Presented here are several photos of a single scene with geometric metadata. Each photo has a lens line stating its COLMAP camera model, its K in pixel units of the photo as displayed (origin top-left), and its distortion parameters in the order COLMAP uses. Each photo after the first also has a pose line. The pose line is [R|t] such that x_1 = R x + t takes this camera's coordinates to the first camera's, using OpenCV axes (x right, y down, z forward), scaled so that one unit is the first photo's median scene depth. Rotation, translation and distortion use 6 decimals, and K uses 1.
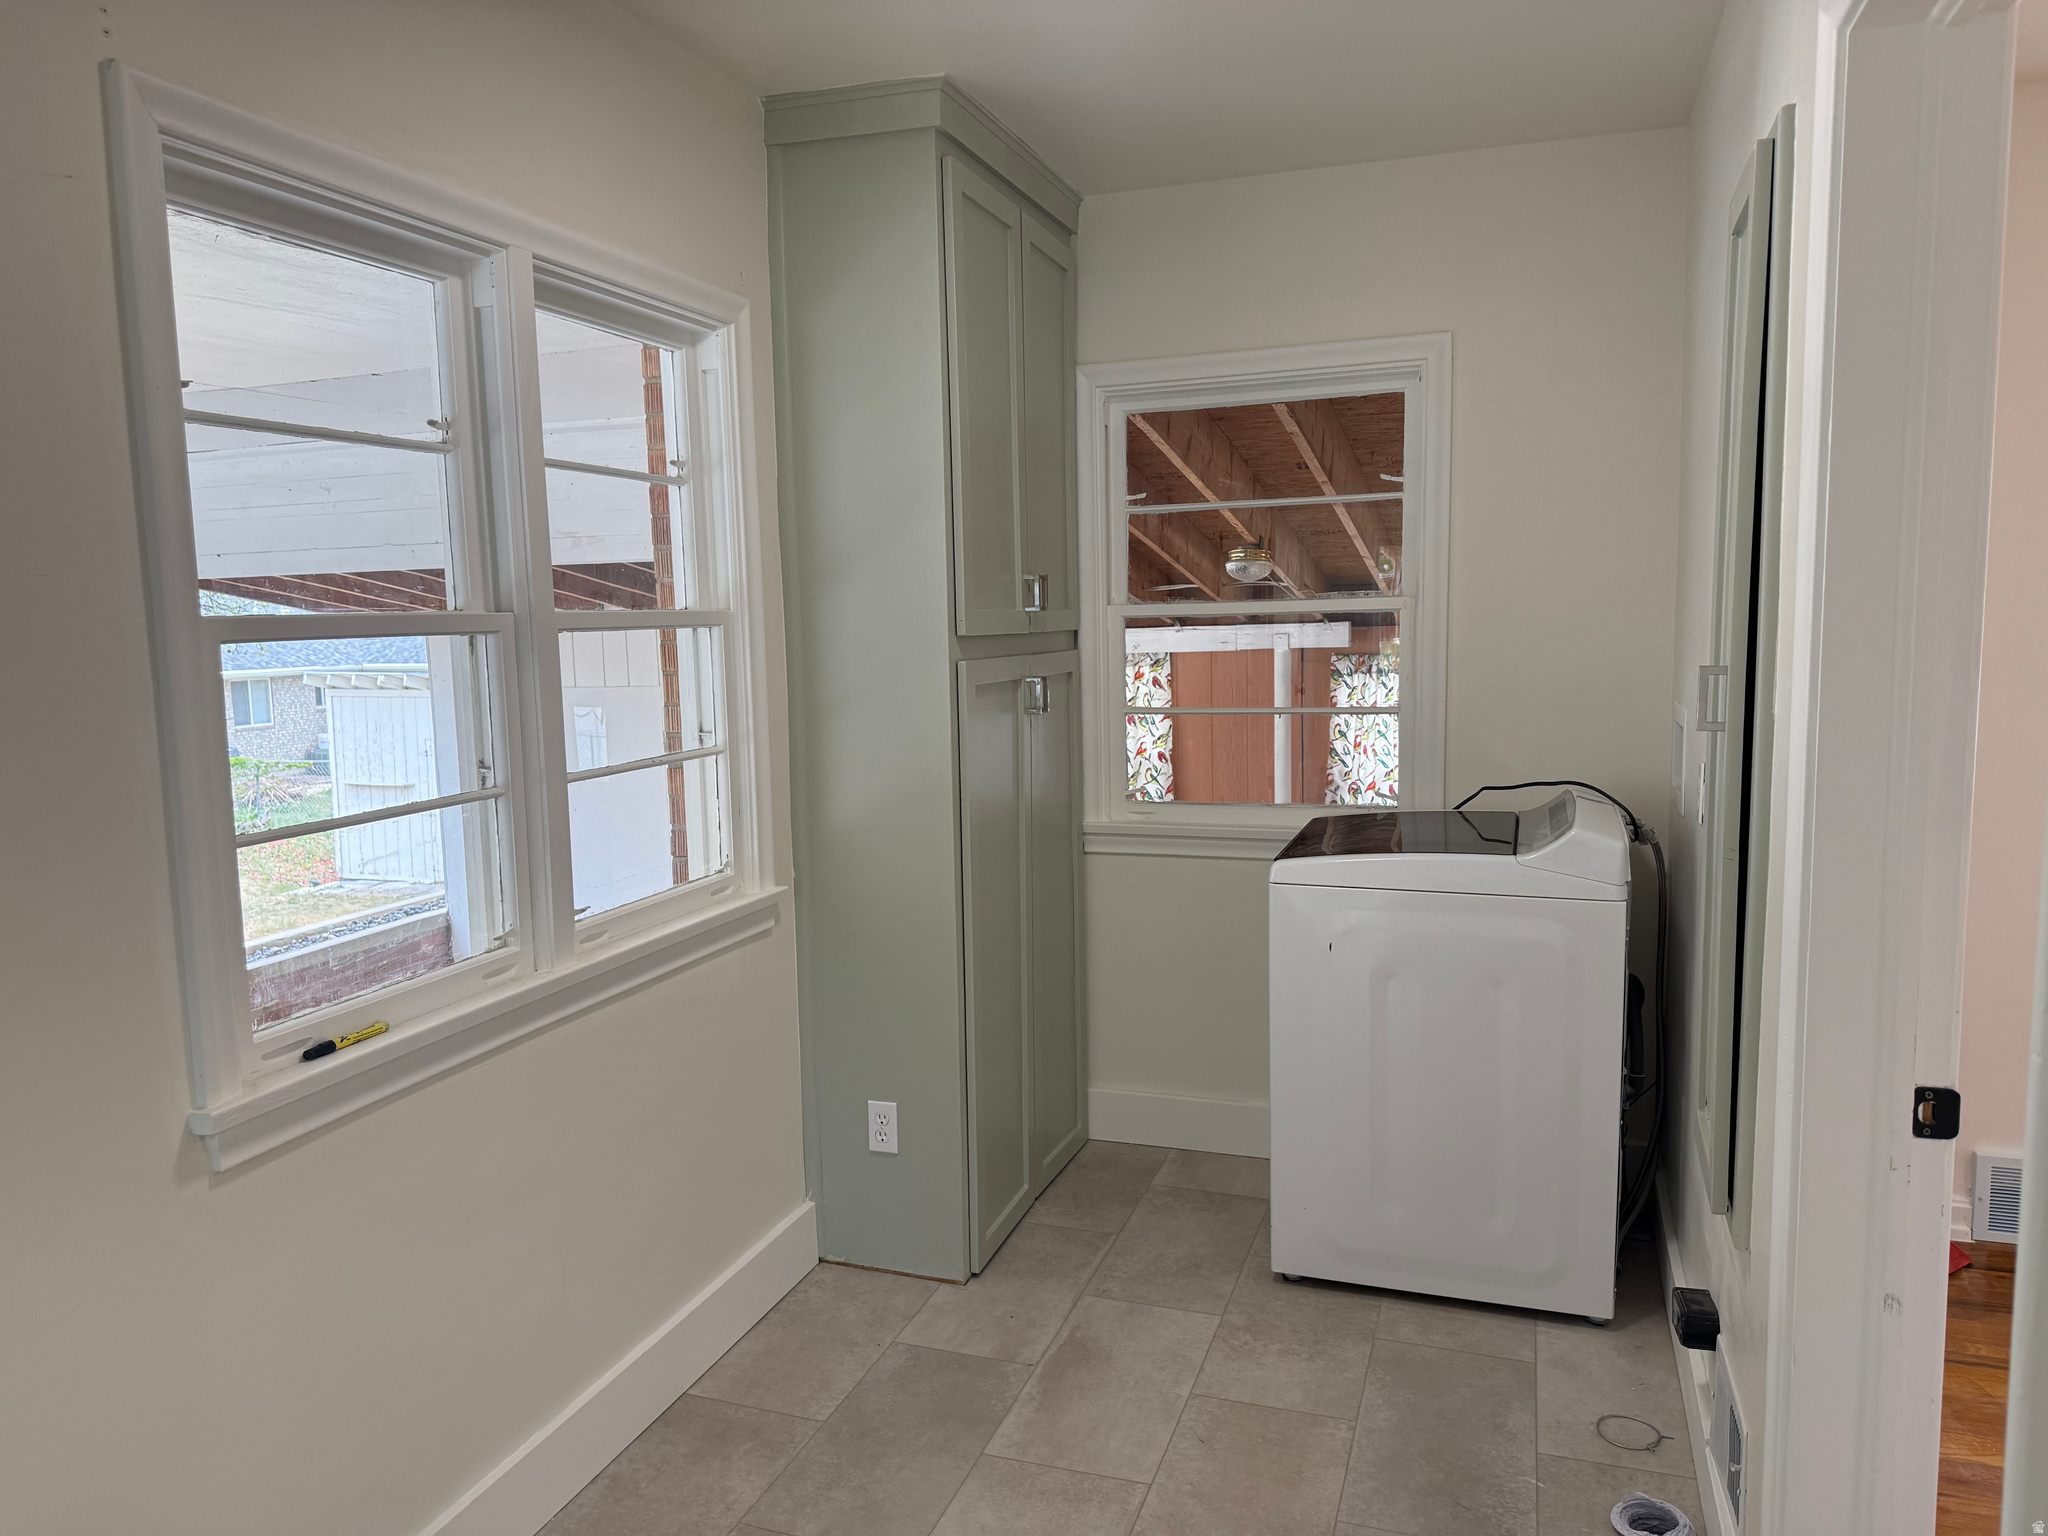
lens RADIAL K [[1425.8, 0, 1026.3], [0, 1425.8, 774.0], [0, 0, 1]] dist [0.109927, -0.144930]
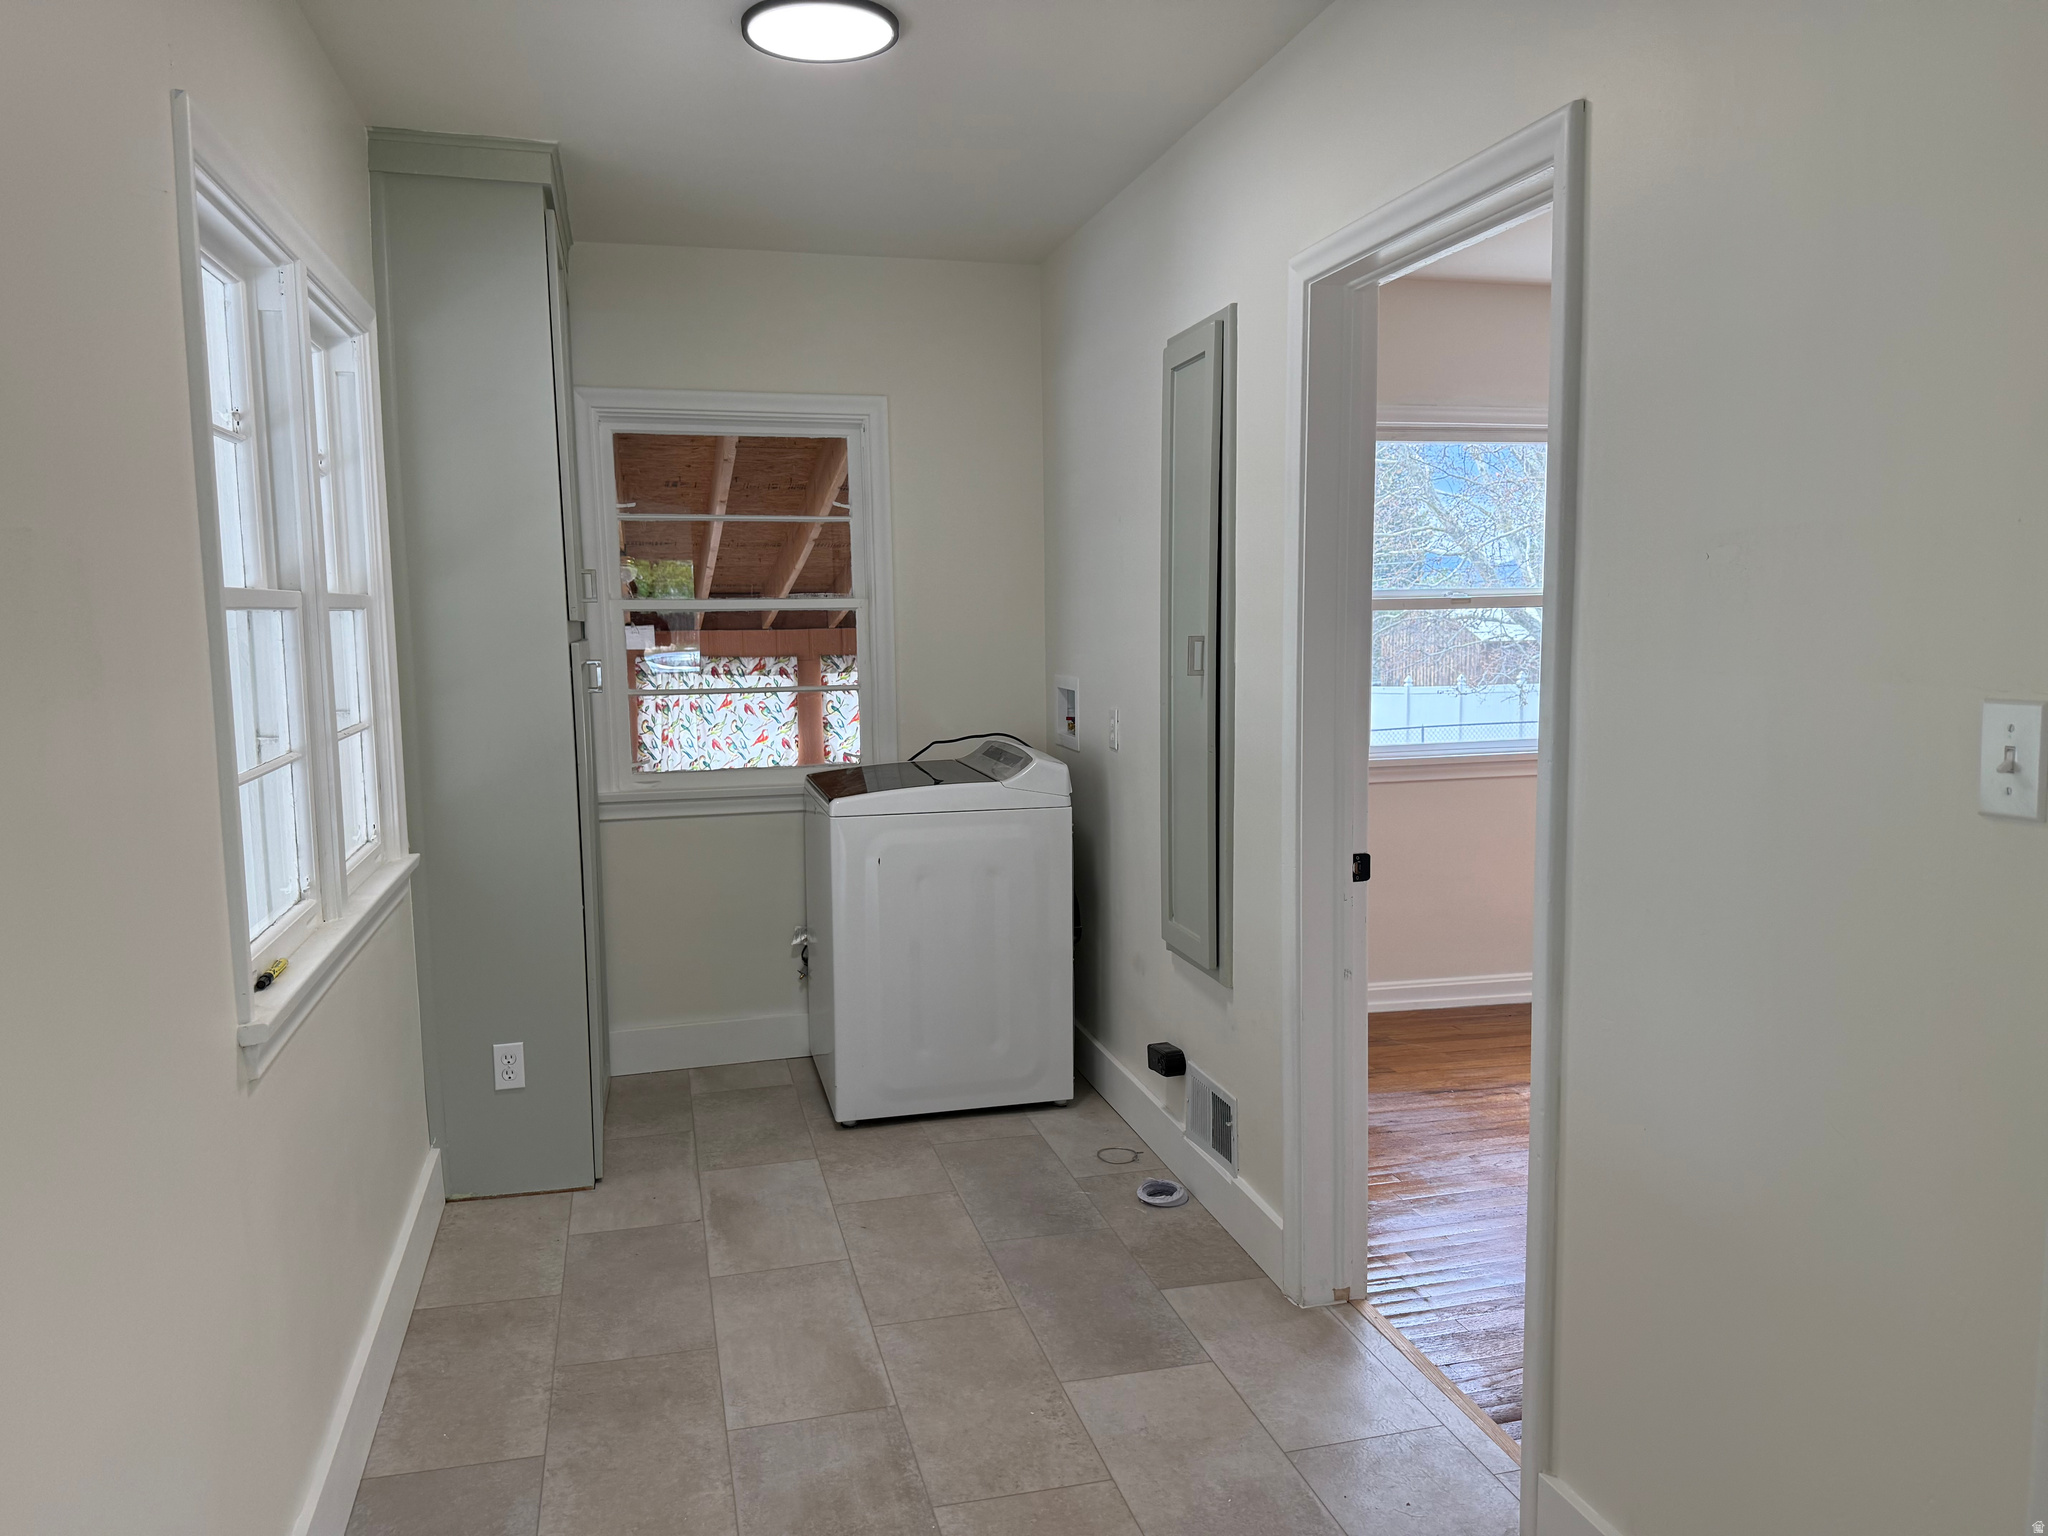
lens RADIAL K [[1443.0, 0, 973.5], [0, 1443.0, 763.3], [0, 0, 1]] dist [0.178874, -0.243684]
pose [[0.841313, -0.048284, 0.538388, -0.422031], [0.059418, 0.998228, -0.003326, 0.040763], [-0.537273, 0.034788, 0.842691, -0.166801]]
